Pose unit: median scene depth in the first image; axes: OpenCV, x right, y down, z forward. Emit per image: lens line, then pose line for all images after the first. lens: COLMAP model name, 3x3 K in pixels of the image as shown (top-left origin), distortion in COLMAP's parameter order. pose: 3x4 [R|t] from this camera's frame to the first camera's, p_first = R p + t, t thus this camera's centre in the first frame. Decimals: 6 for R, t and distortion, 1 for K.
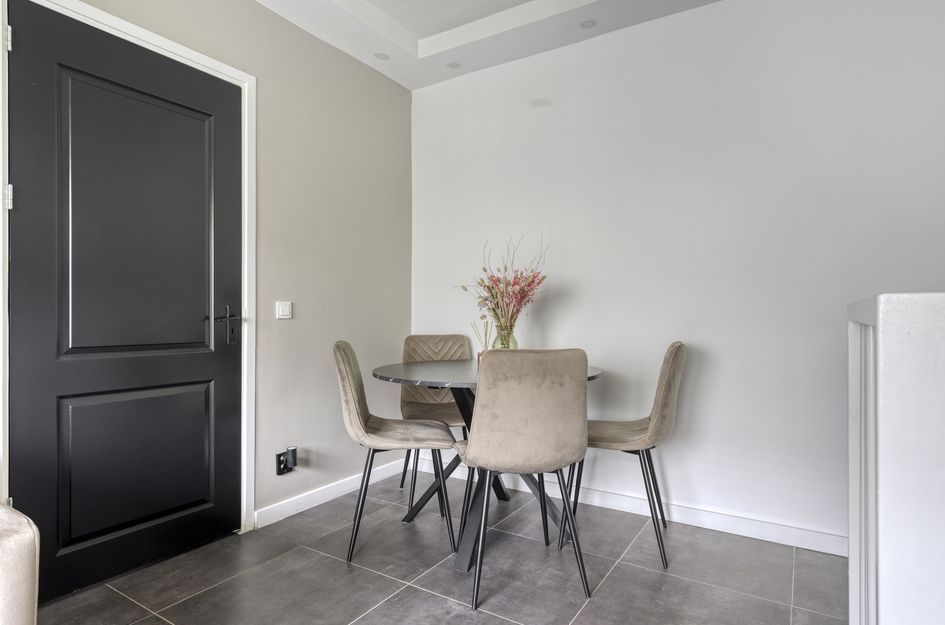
lens RADIAL K [[515.5, 0, 473.5], [0, 515.5, 314.8], [0, 0, 1]] dist [0.003313, 0.001722]
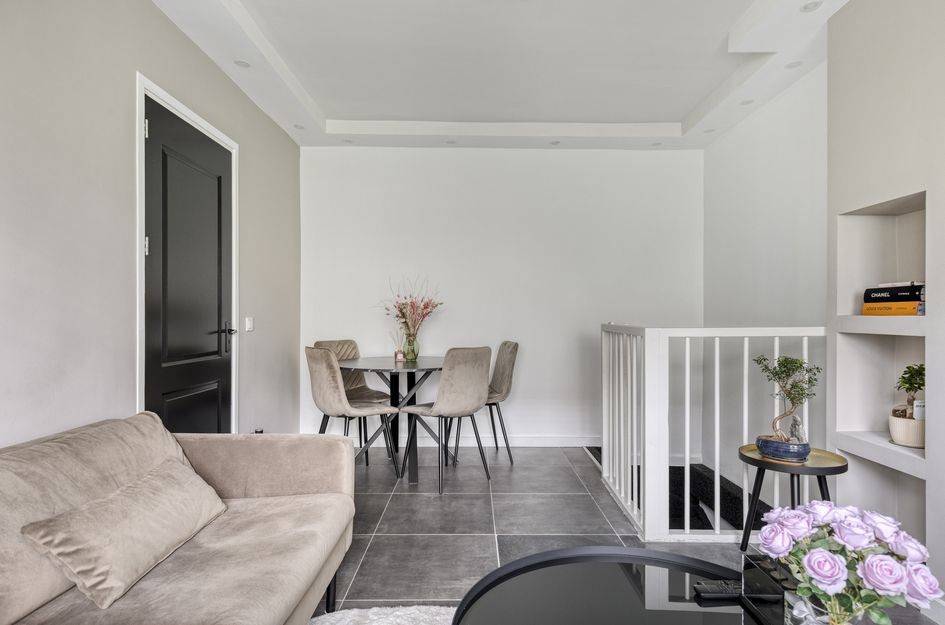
lens RADIAL K [[515.5, 0, 469.1], [0, 515.5, 316.9], [0, 0, 1]] dist [0.003313, 0.001722]
pose [[0.848893, 0.001273, 0.528563, -0.623444], [-0.003327, 0.999990, 0.002934, -0.034731], [-0.528554, -0.004249, 0.848889, -0.411380]]
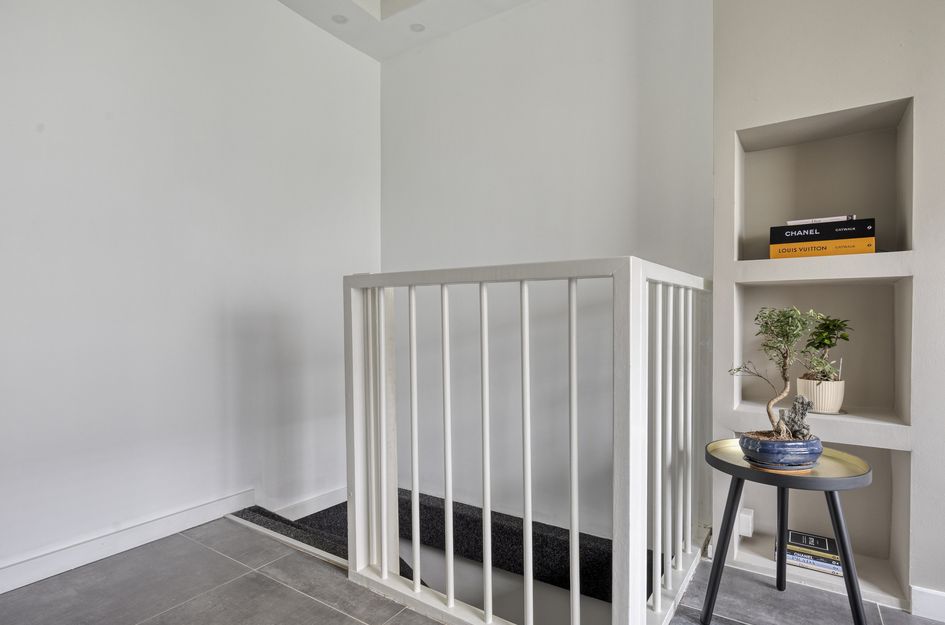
lens RADIAL K [[489.6, 0, 478.9], [0, 489.6, 317.7], [0, 0, 1]] dist [0.005970, 0.000751]
pose [[0.035782, -0.001585, 0.999358, -0.247709], [-0.003797, 0.999991, 0.001722, 0.044740], [-0.999352, -0.003856, 0.035776, 0.384173]]
